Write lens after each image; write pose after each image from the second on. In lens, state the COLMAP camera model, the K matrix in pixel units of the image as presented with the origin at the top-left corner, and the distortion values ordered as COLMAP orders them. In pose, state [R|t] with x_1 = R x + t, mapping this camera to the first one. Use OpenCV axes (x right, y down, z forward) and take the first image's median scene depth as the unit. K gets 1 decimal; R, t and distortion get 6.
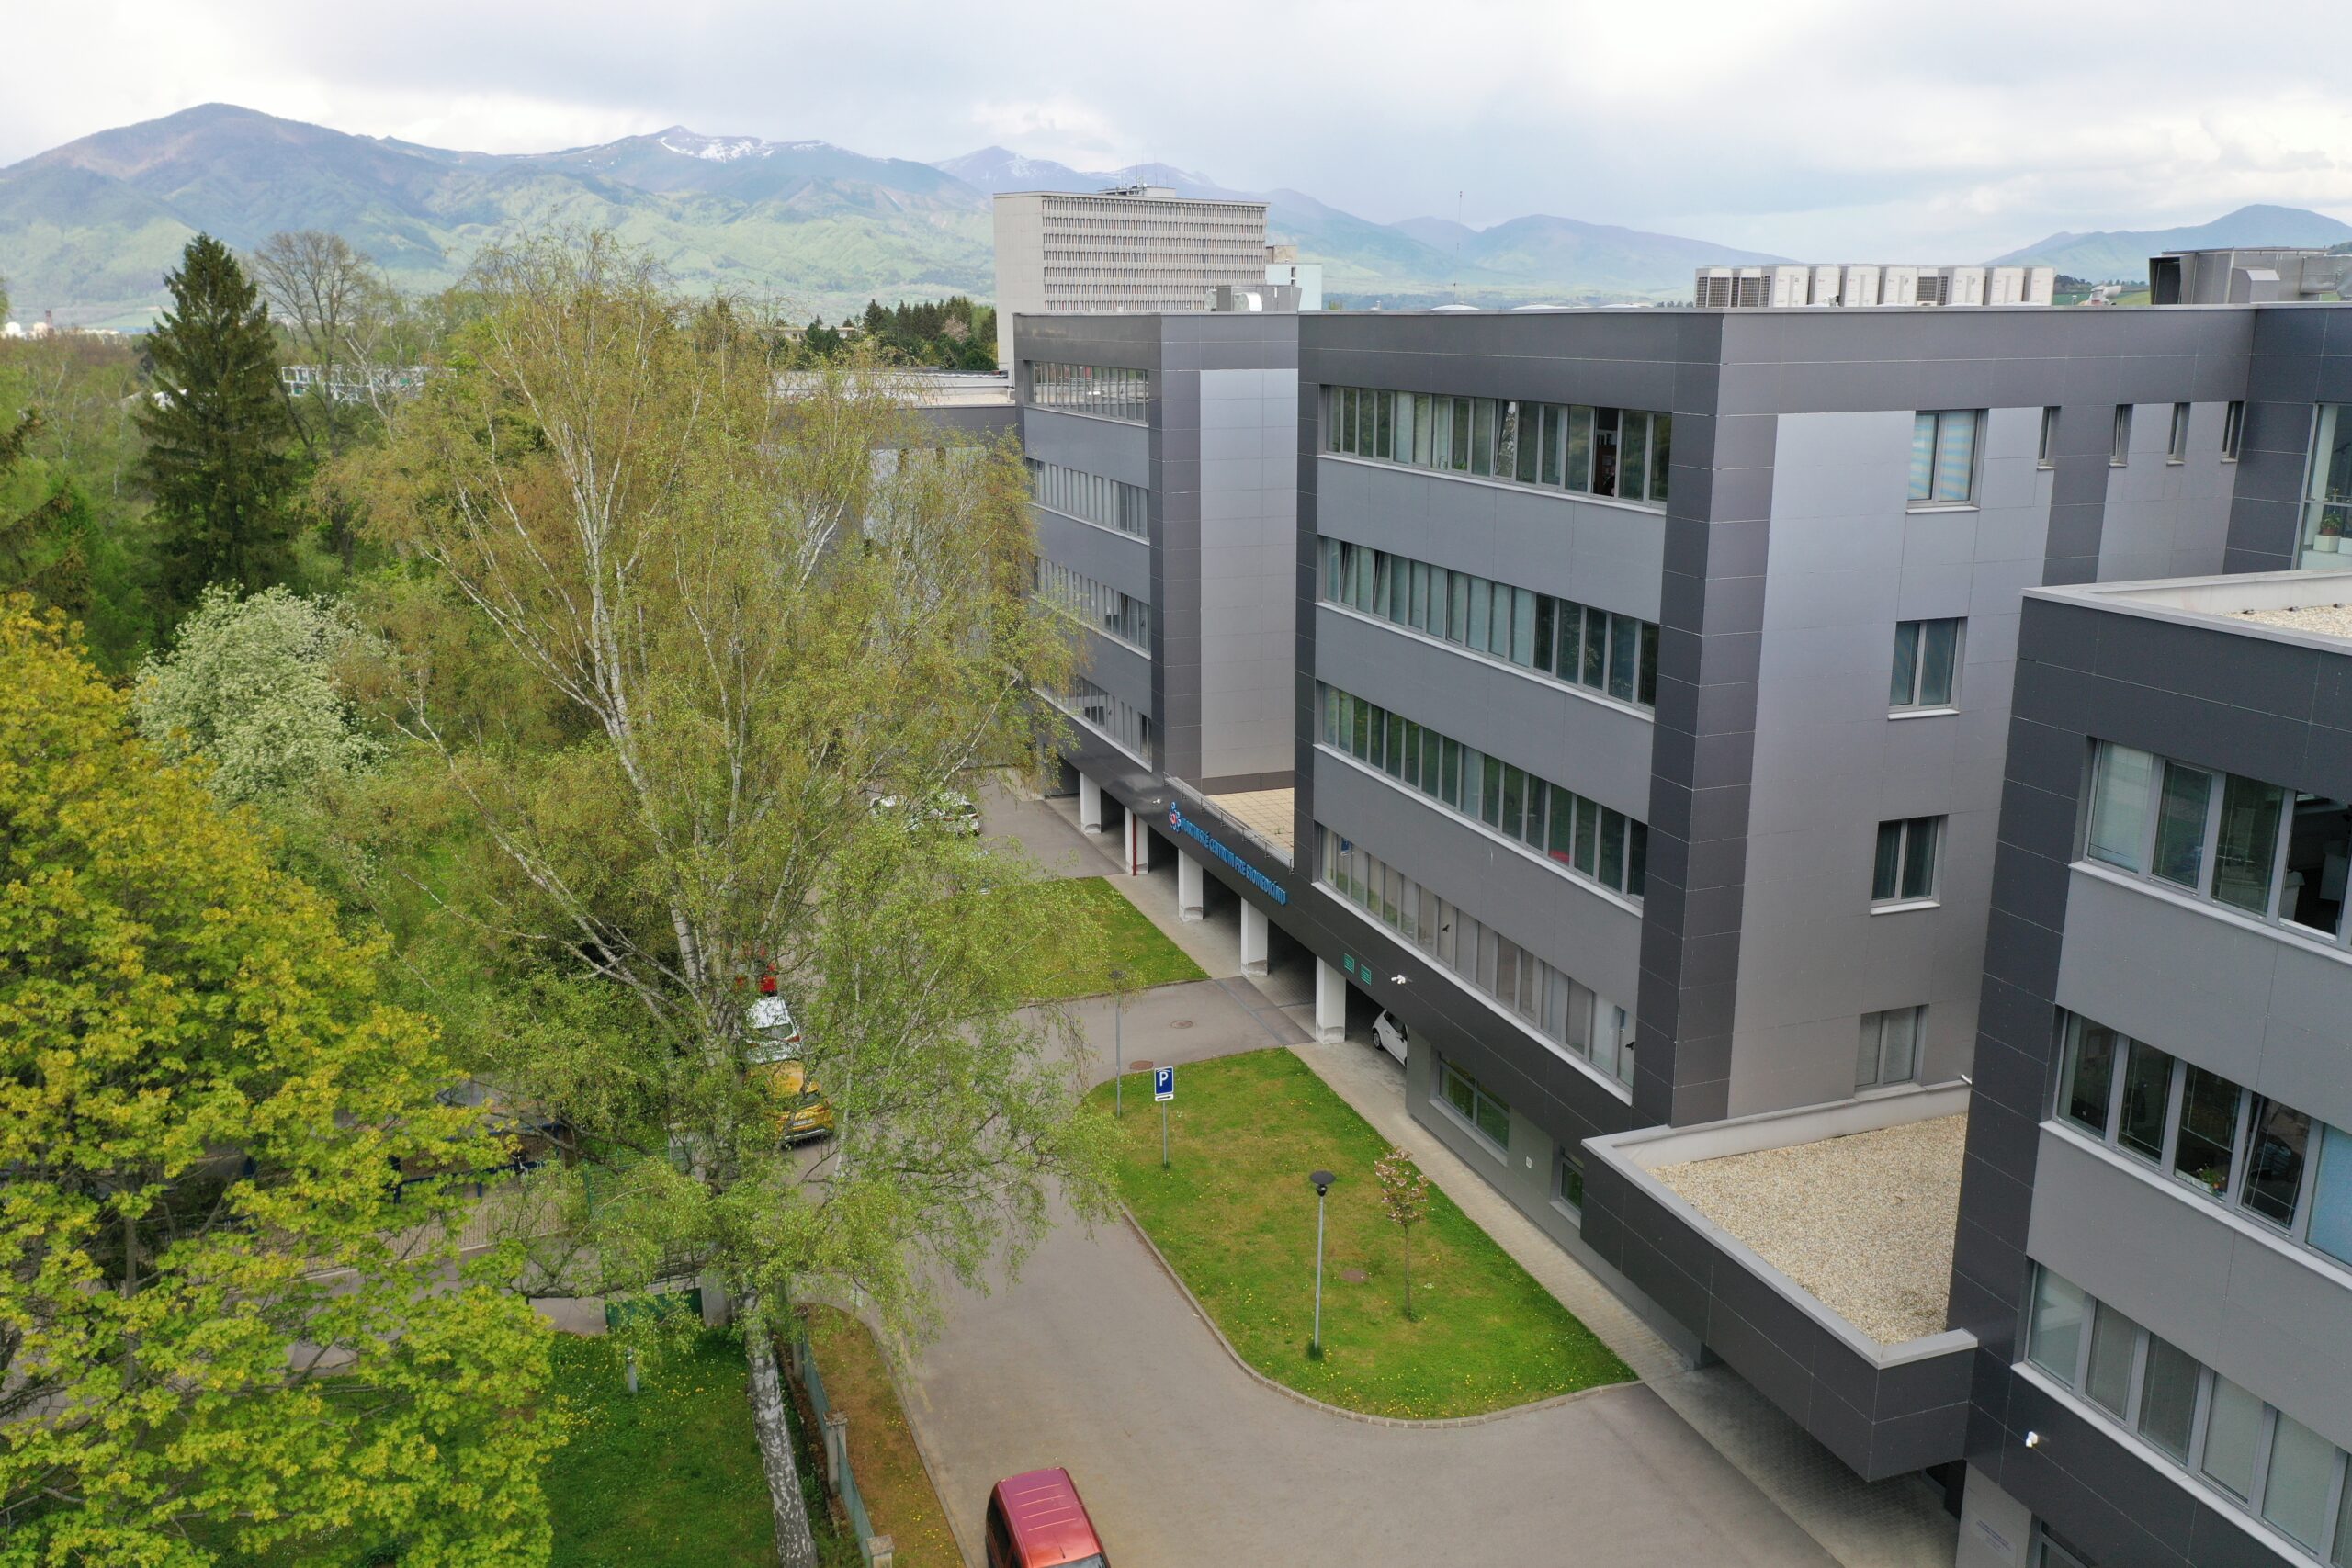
lens RADIAL K [[1881.4, 0, 1183.0], [0, 1881.4, 787.3], [0, 0, 1]] dist [0.005875, -0.002333]
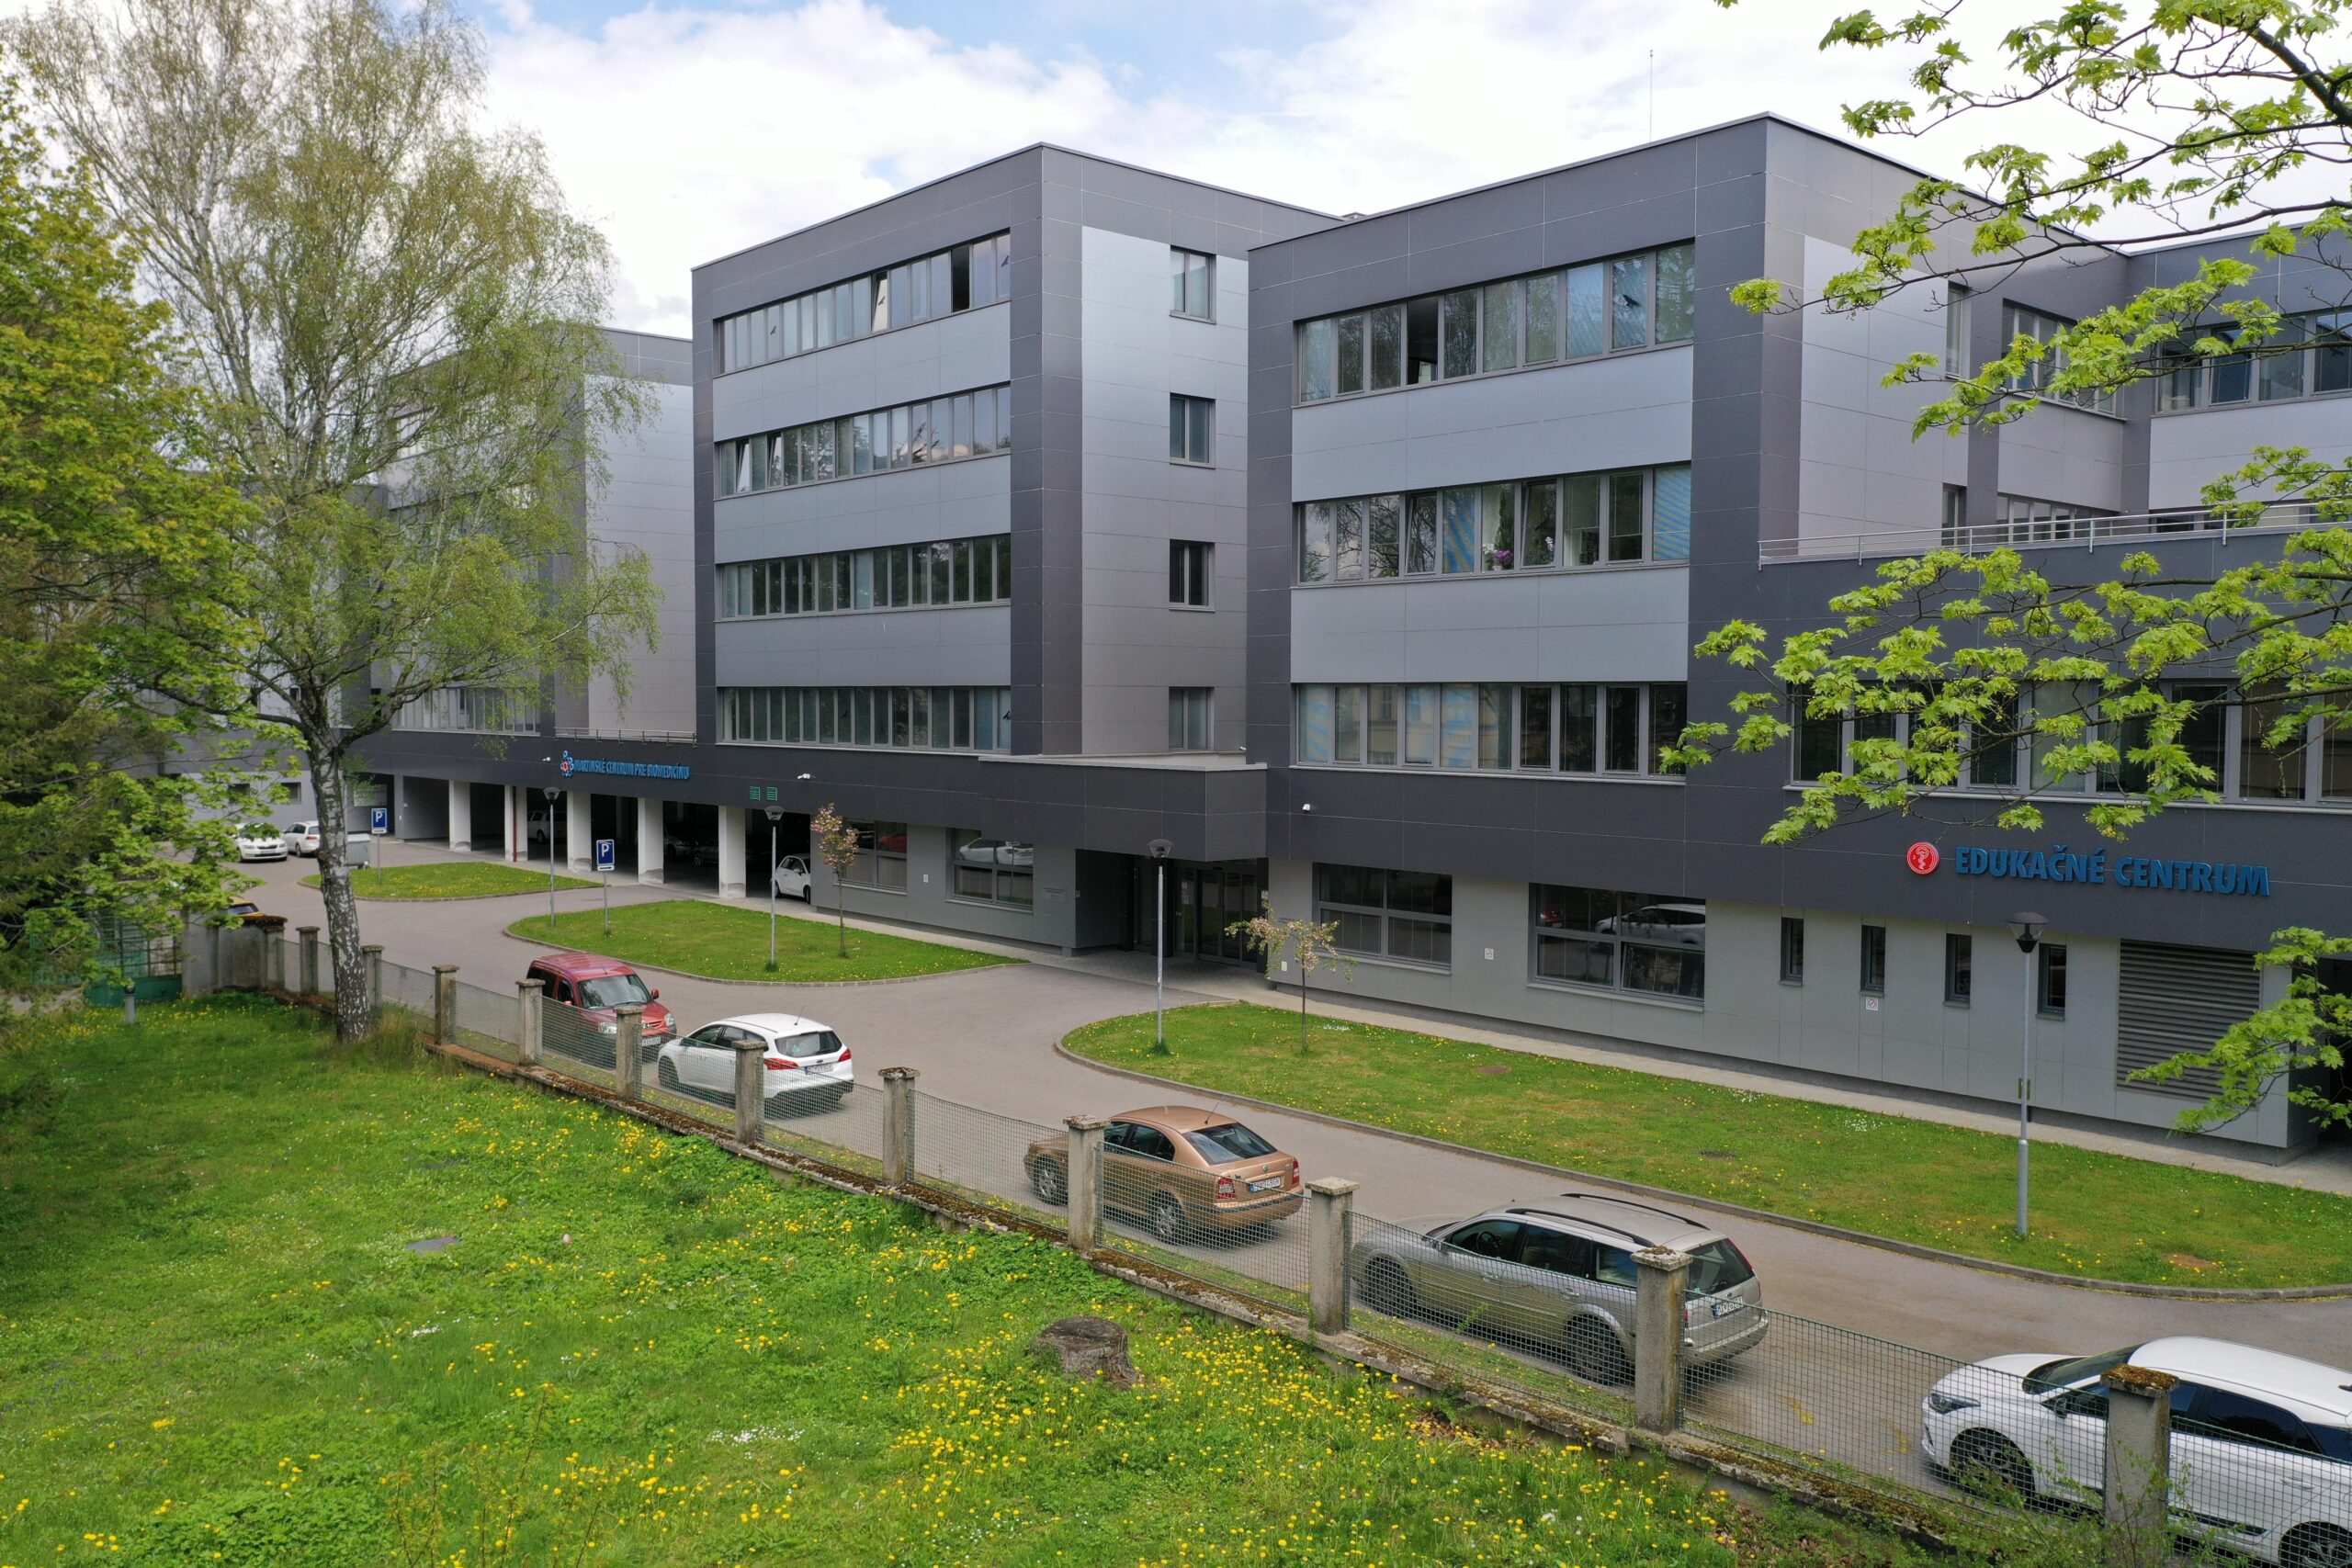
lens RADIAL K [[1873.5, 0, 1182.9], [0, 1873.5, 790.5], [0, 0, 1]] dist [0.010059, 0.000815]
pose [[0.927118, -0.010640, 0.374619, -0.142227], [0.084090, 0.980015, -0.180274, 0.451489], [-0.365214, 0.198637, 0.909484, -0.225979]]
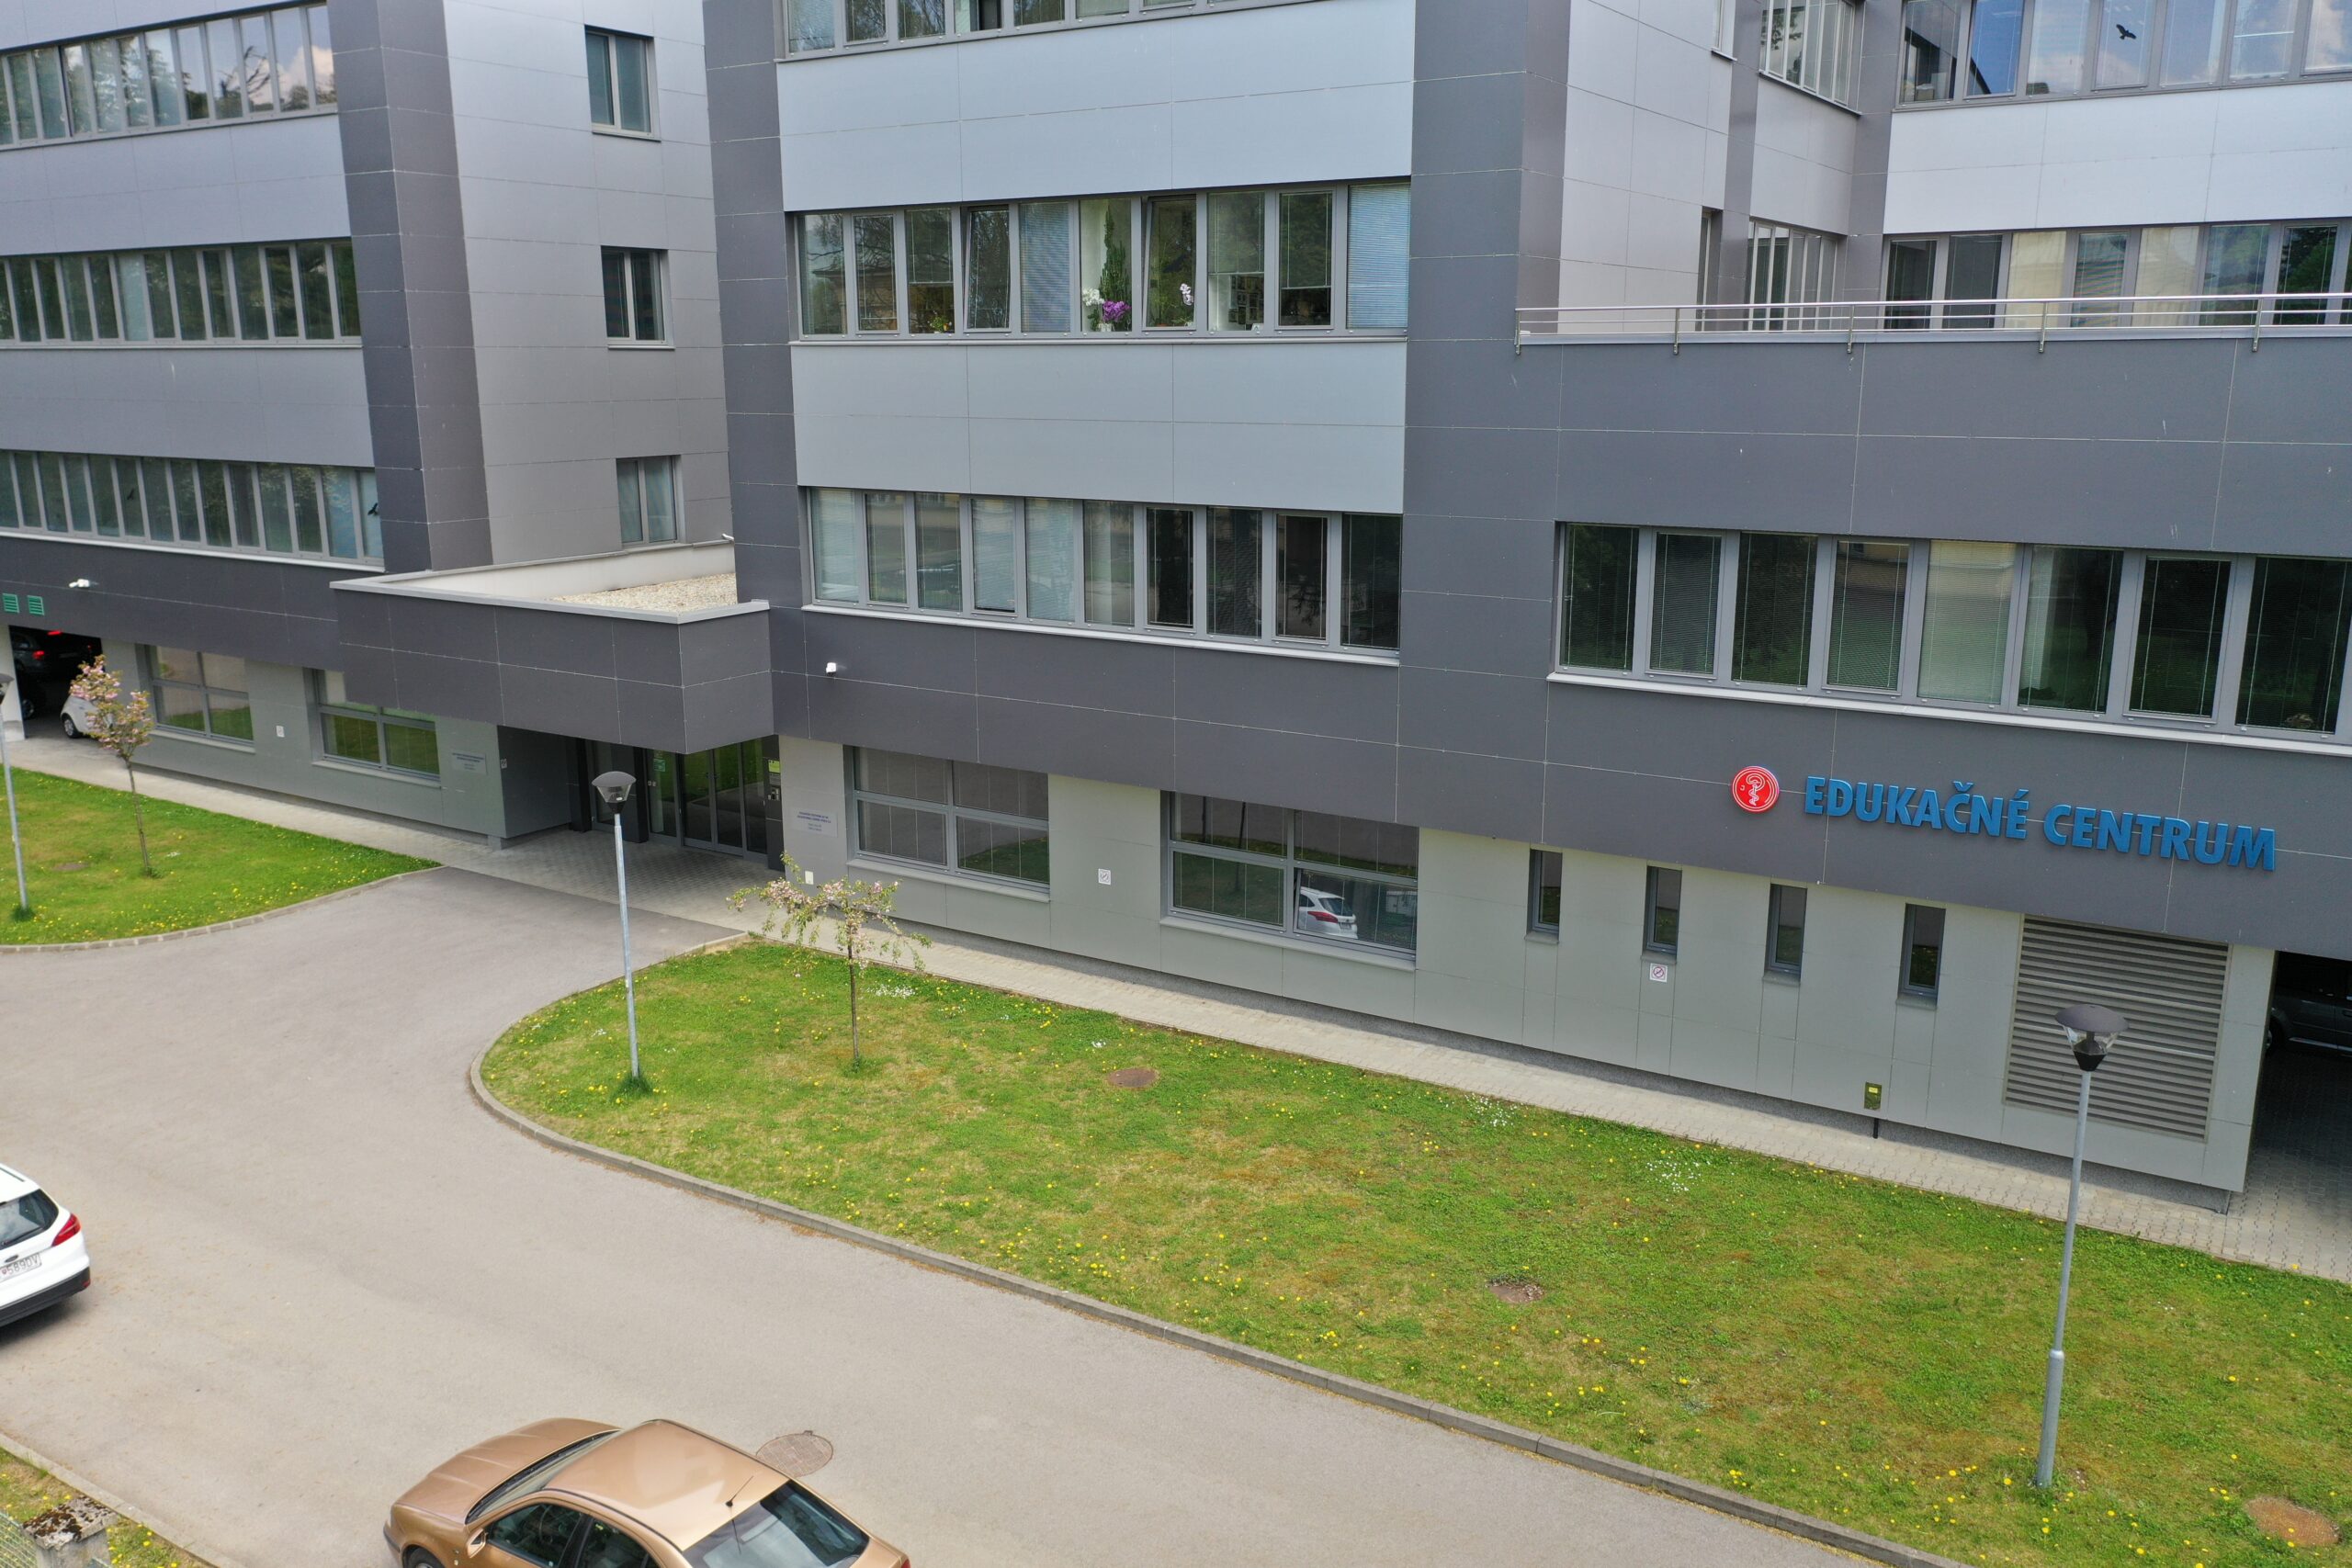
lens RADIAL K [[1873.5, 0, 1182.9], [0, 1873.5, 790.5], [0, 0, 1]] dist [0.010059, 0.000815]
pose [[0.791543, -0.136730, 0.595621, -0.009974], [0.149356, 0.988375, 0.028406, 0.315726], [-0.592581, 0.066475, 0.802763, 0.058538]]
